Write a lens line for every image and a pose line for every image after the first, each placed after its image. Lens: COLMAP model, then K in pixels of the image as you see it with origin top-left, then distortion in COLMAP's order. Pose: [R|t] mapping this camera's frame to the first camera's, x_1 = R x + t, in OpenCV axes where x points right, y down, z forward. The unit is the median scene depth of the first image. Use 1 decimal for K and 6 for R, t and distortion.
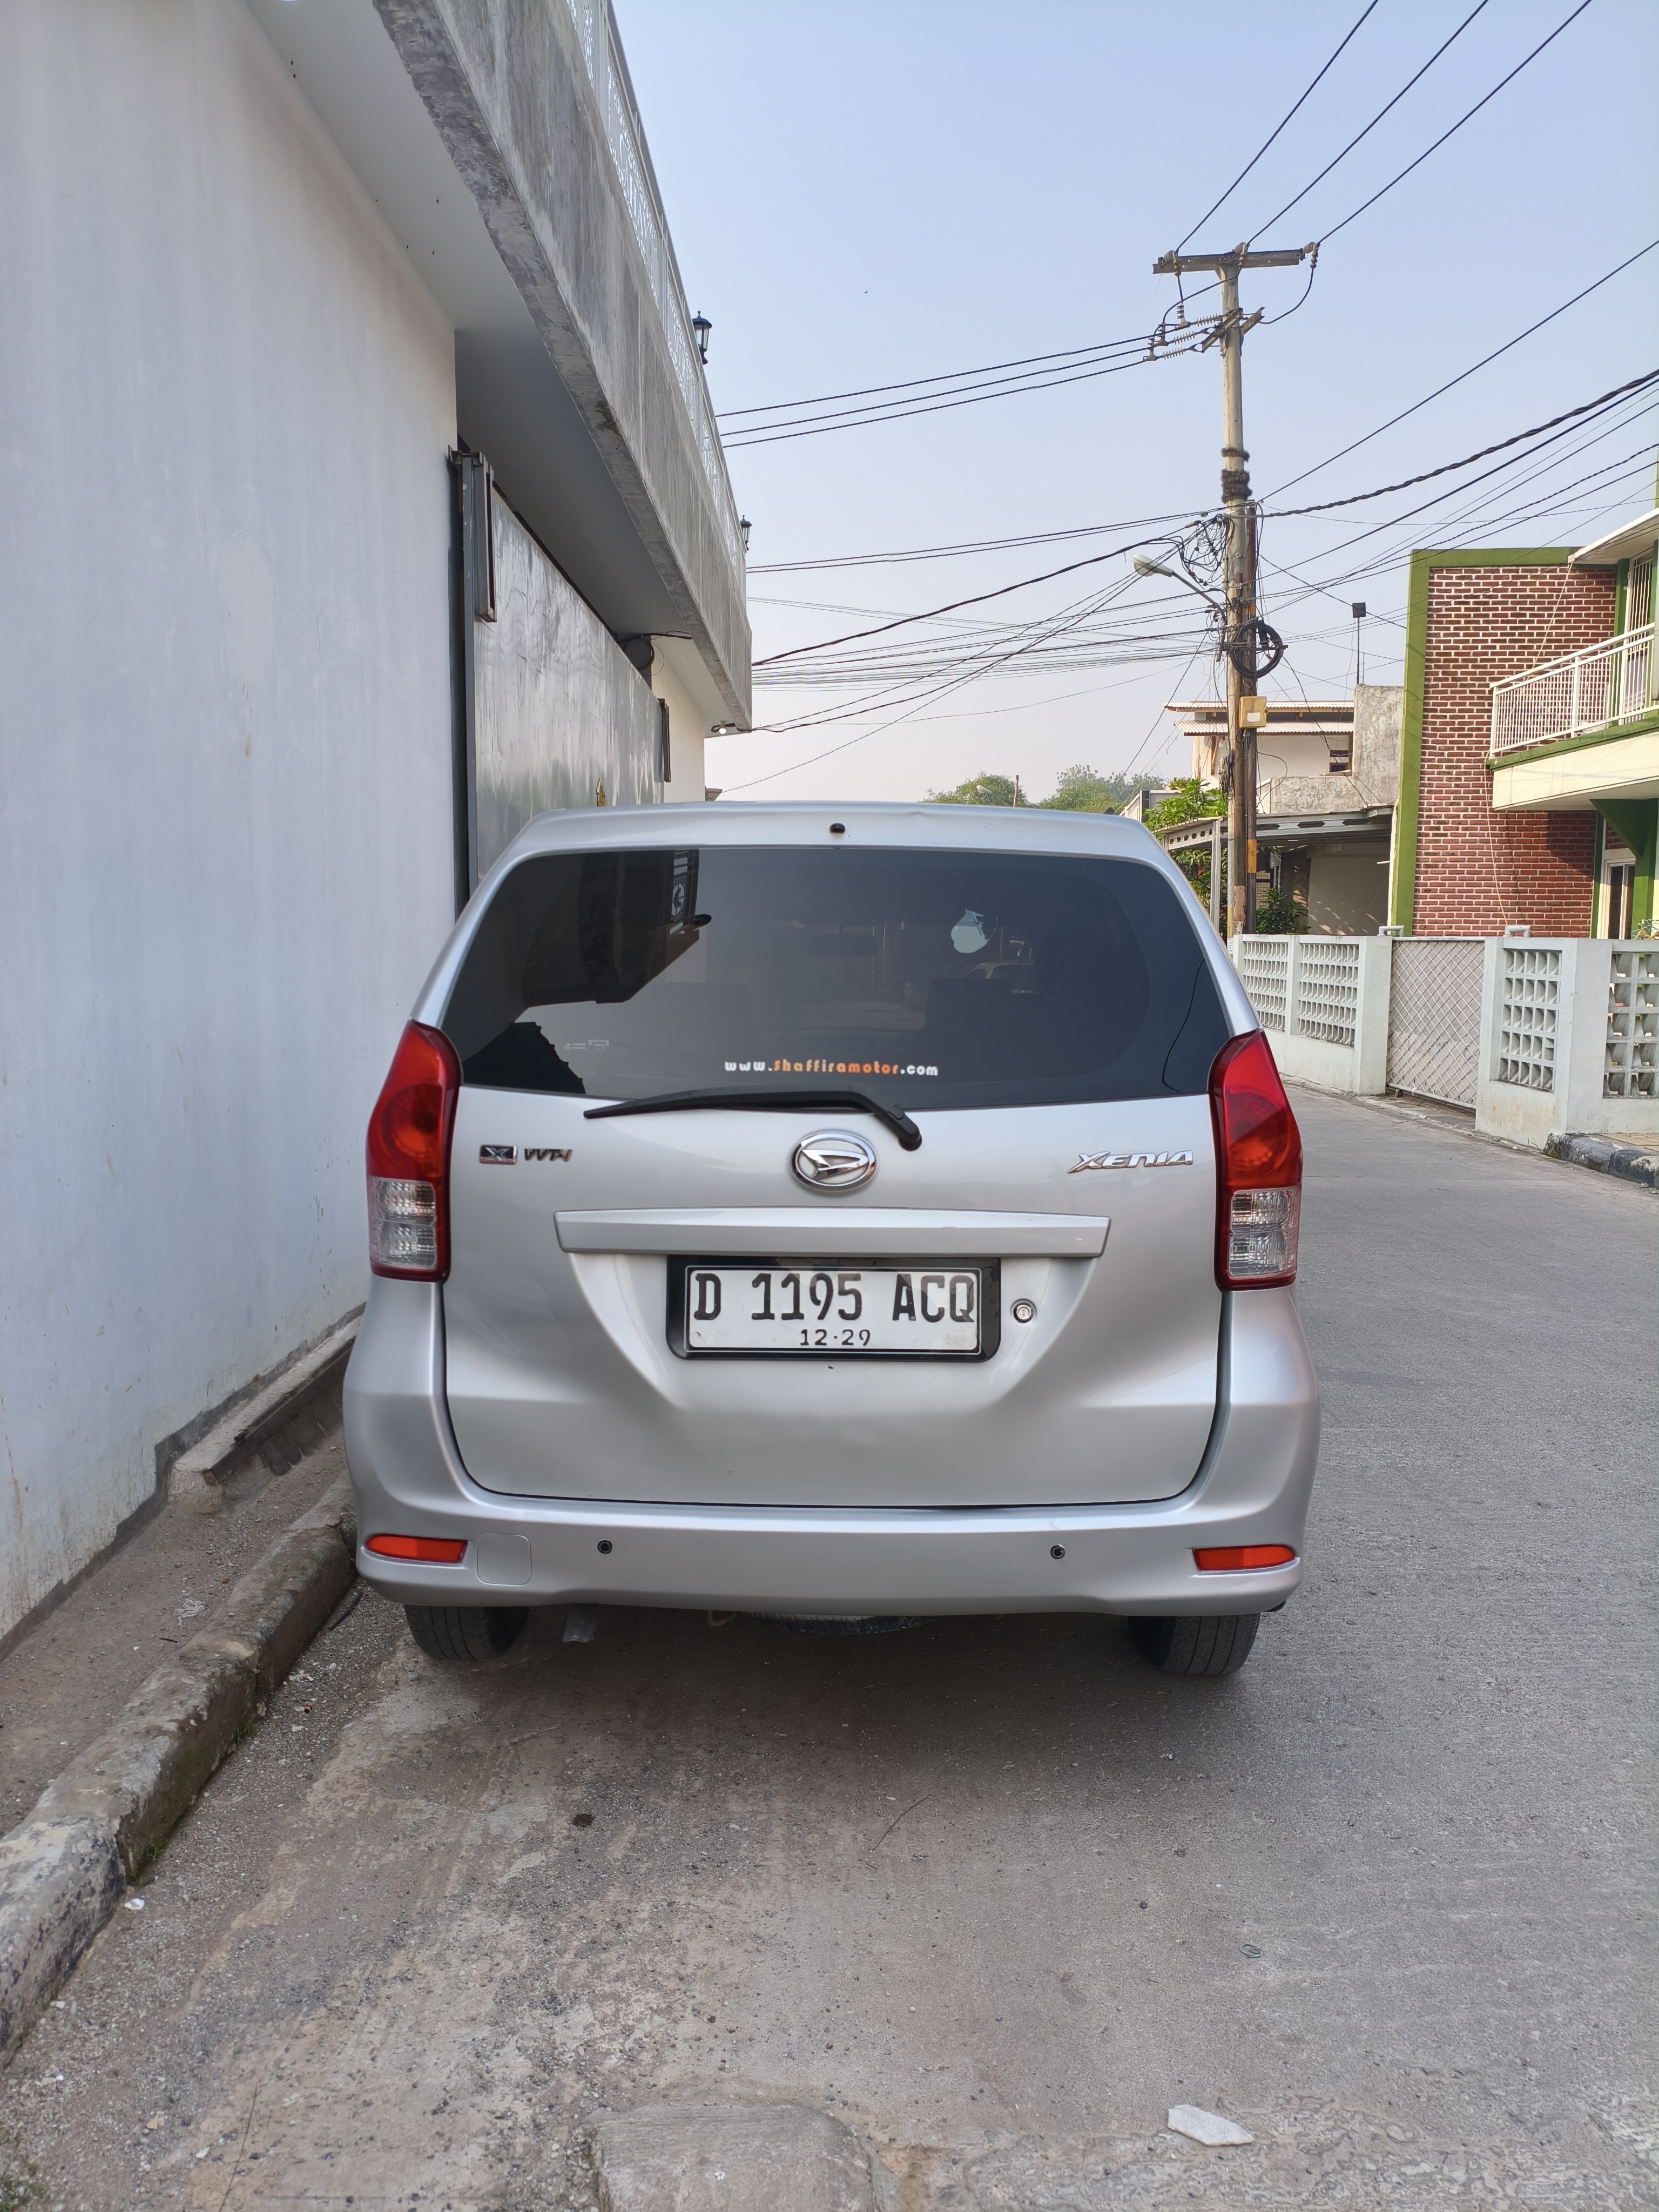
lens RADIAL K [[1686.9, 0, 829.0], [0, 1686.9, 1118.9], [0, 0, 1]] dist [0.002021, -0.031283]
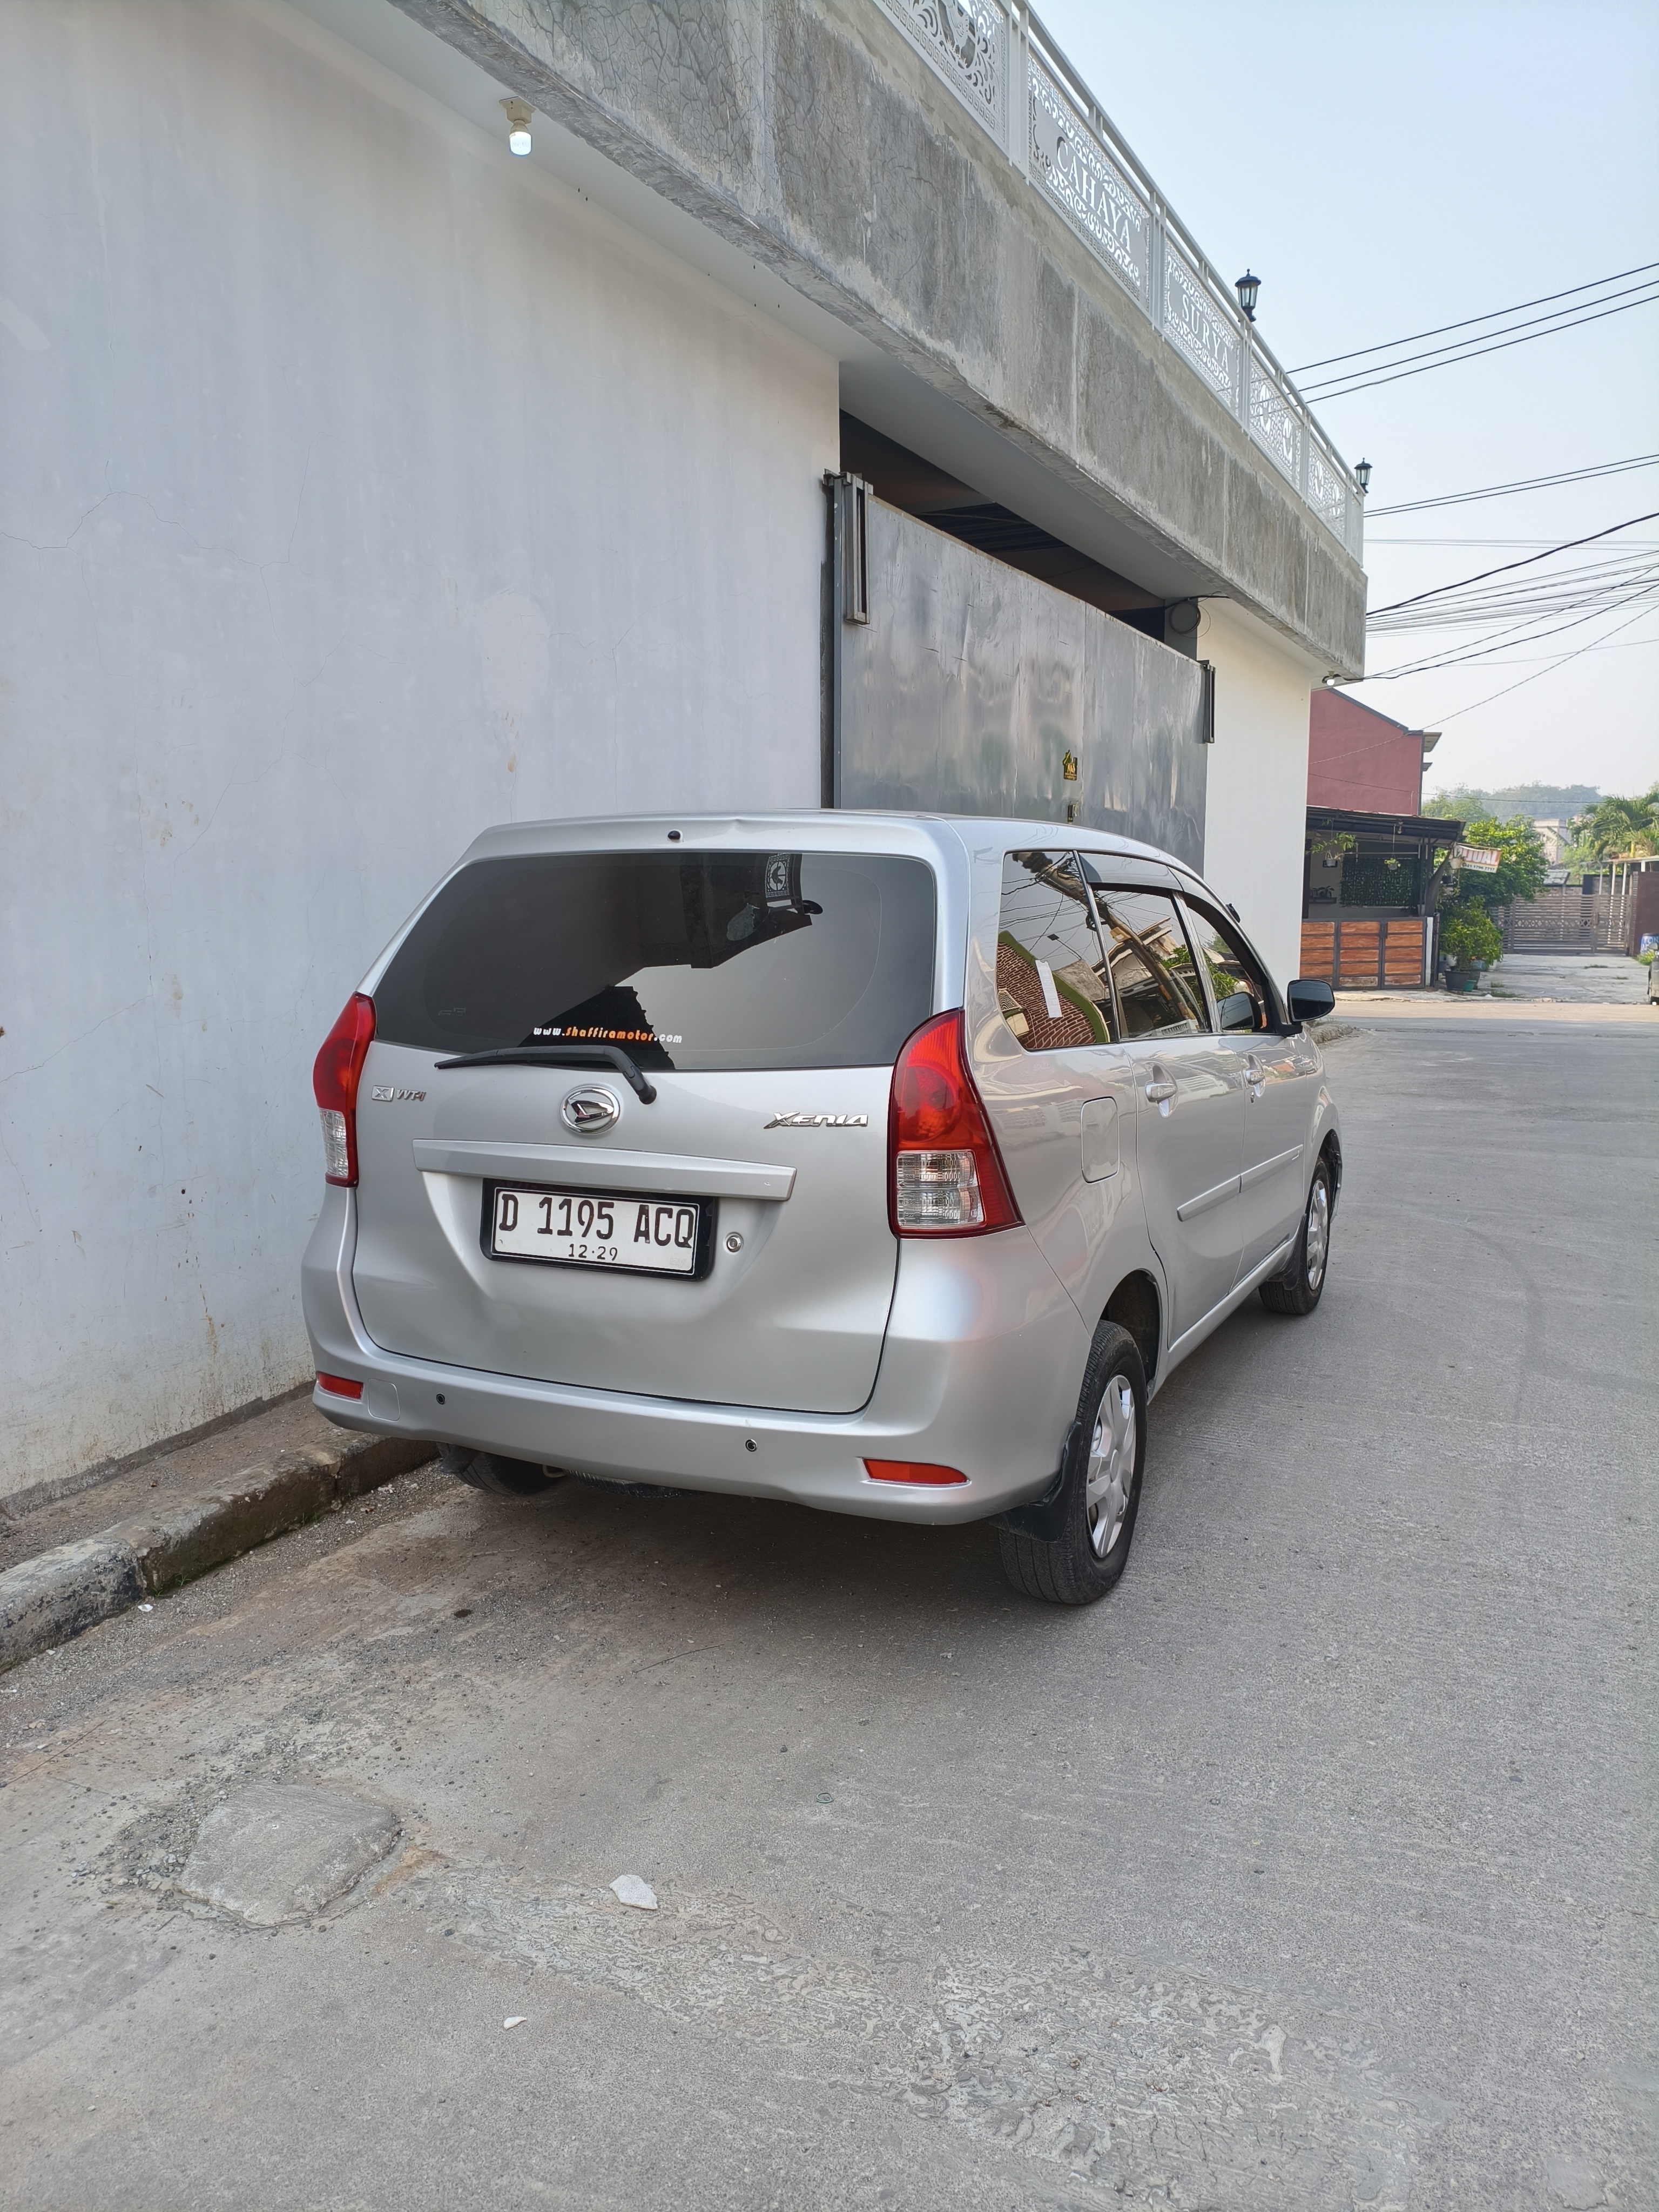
lens RADIAL K [[1686.9, 0, 834.0], [0, 1686.9, 1100.3], [0, 0, 1]] dist [0.002021, -0.031283]
pose [[0.909787, 0.041294, -0.413016, 0.666298], [-0.034507, 0.999119, 0.023883, -0.017581], [0.413639, -0.007477, 0.910410, -0.056972]]
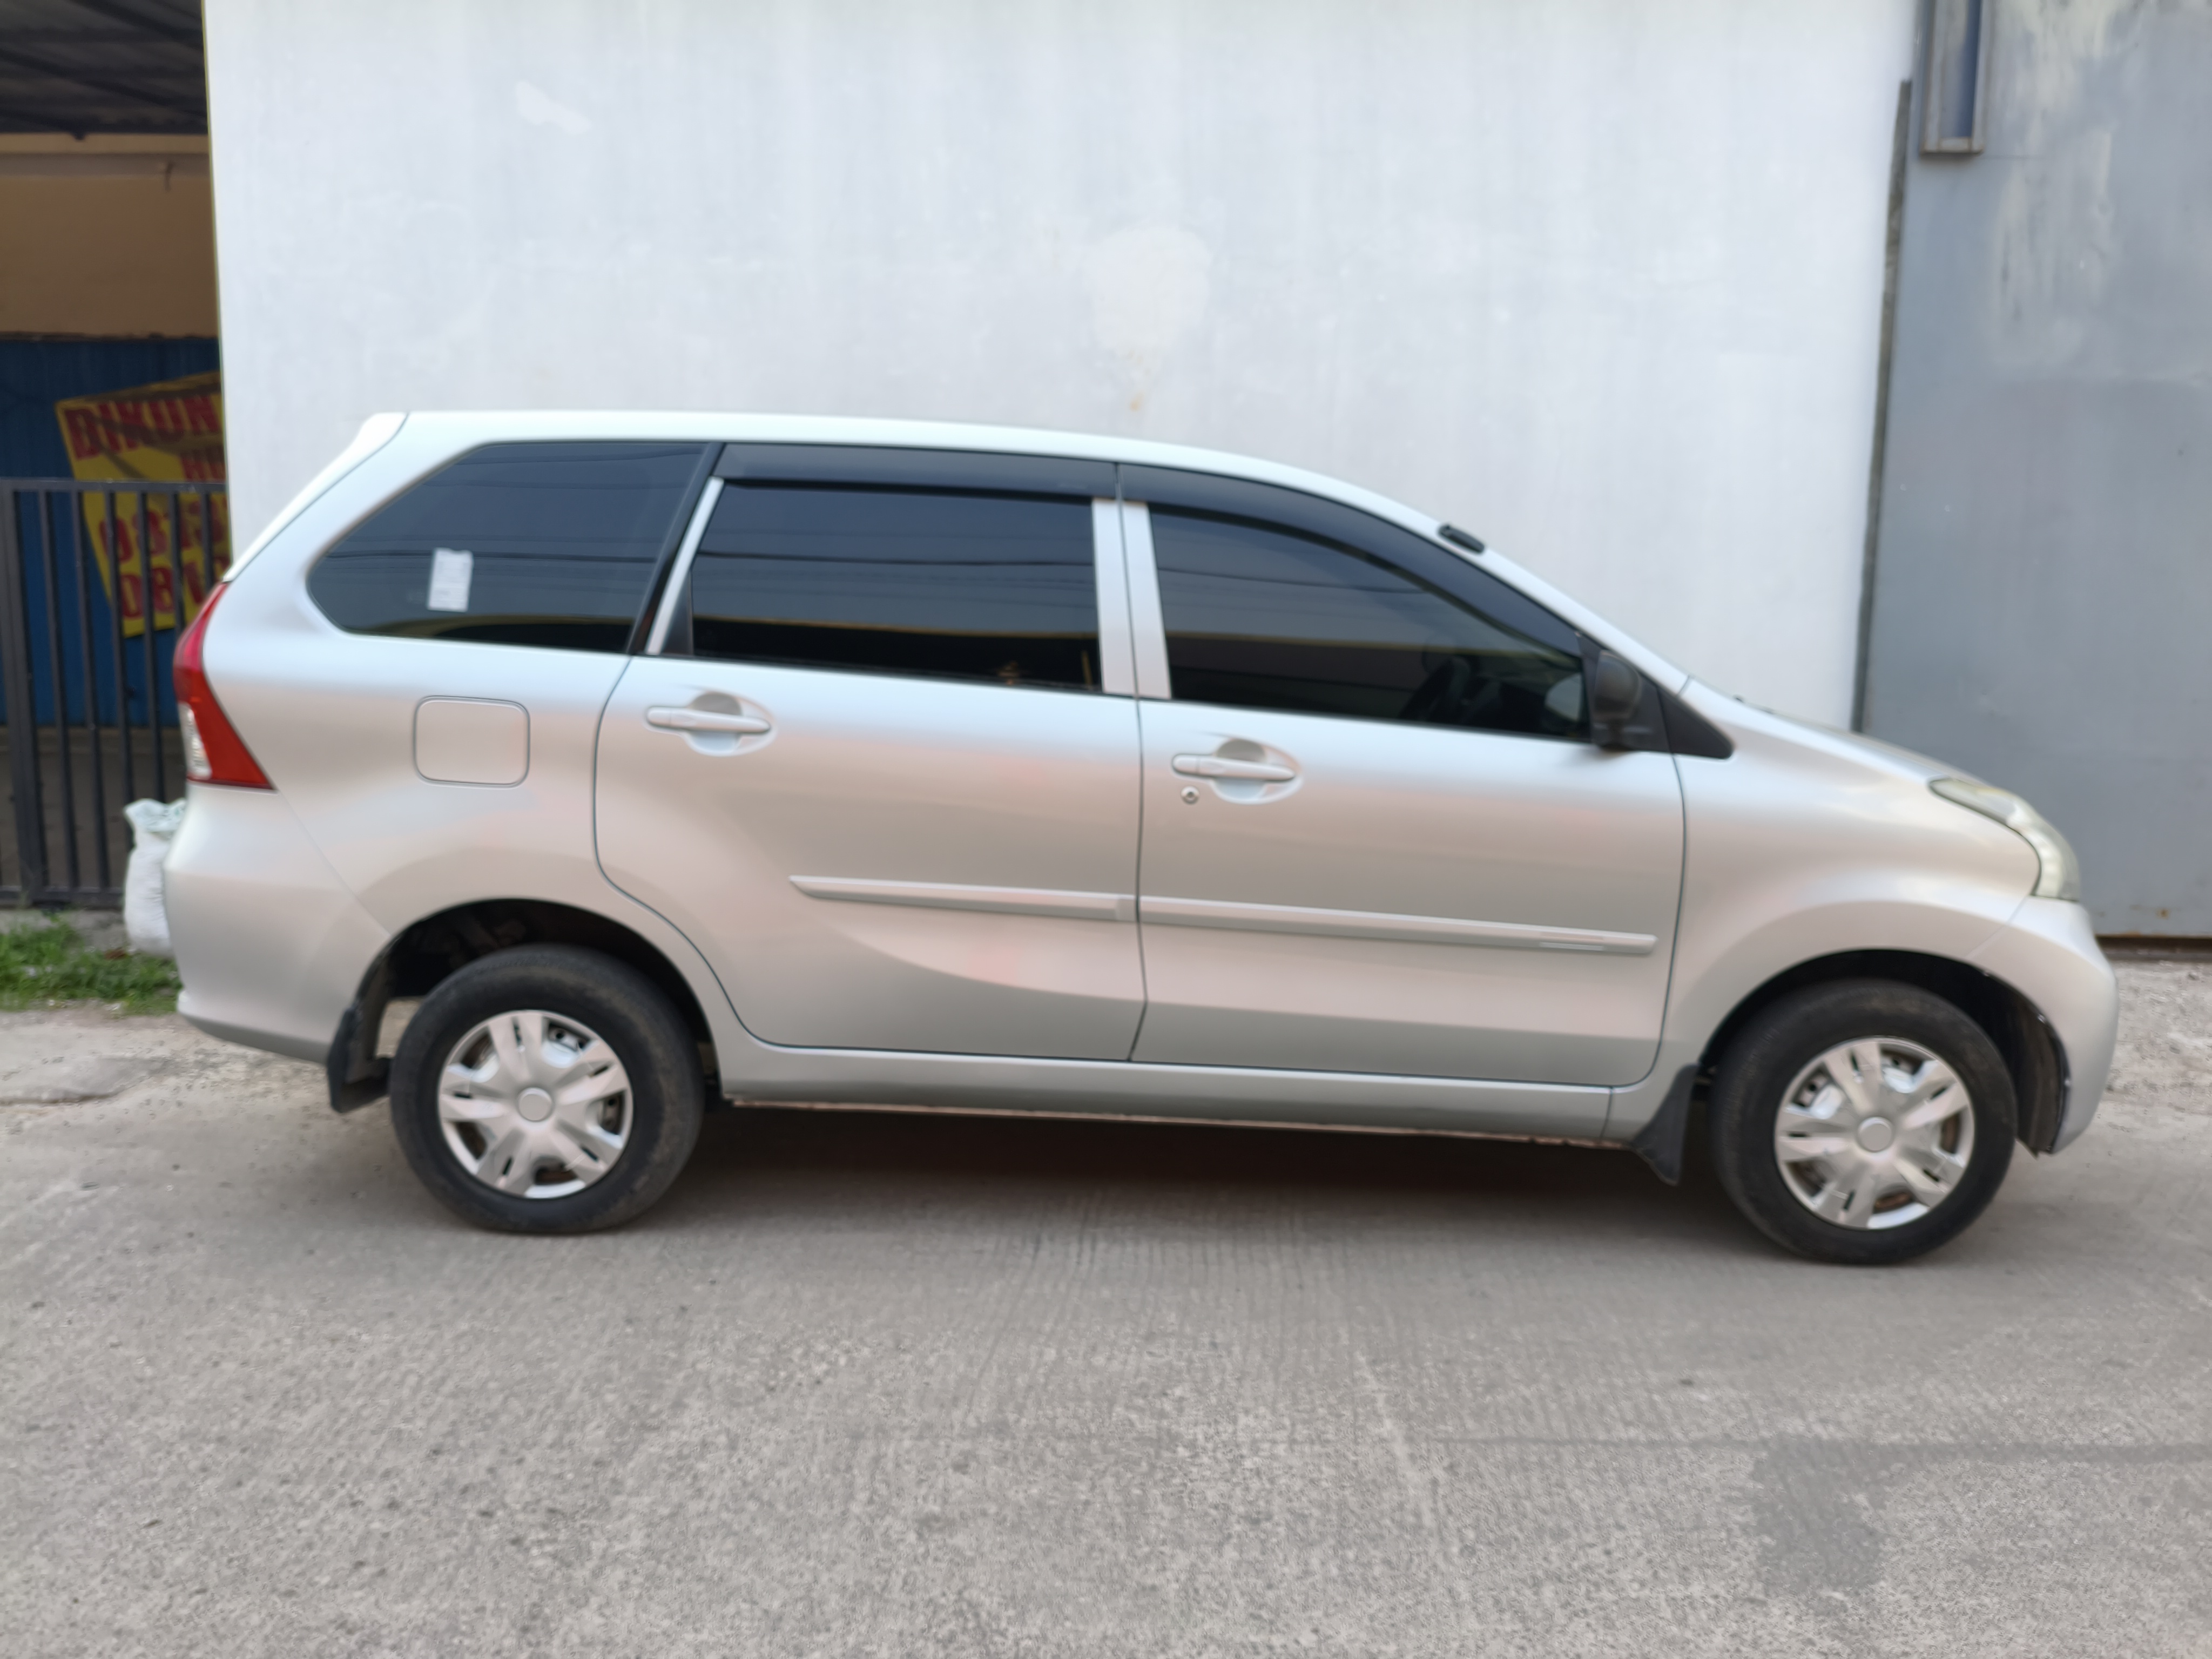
lens RADIAL K [[1686.9, 0, 1091.9], [0, 1686.9, 843.9], [0, 0, 1]] dist [0.002021, -0.031283]
pose [[-0.003174, 0.144698, -0.989471, 1.574322], [-0.124961, 0.981662, 0.143957, -0.128962], [0.992157, 0.124103, 0.014965, 1.697843]]
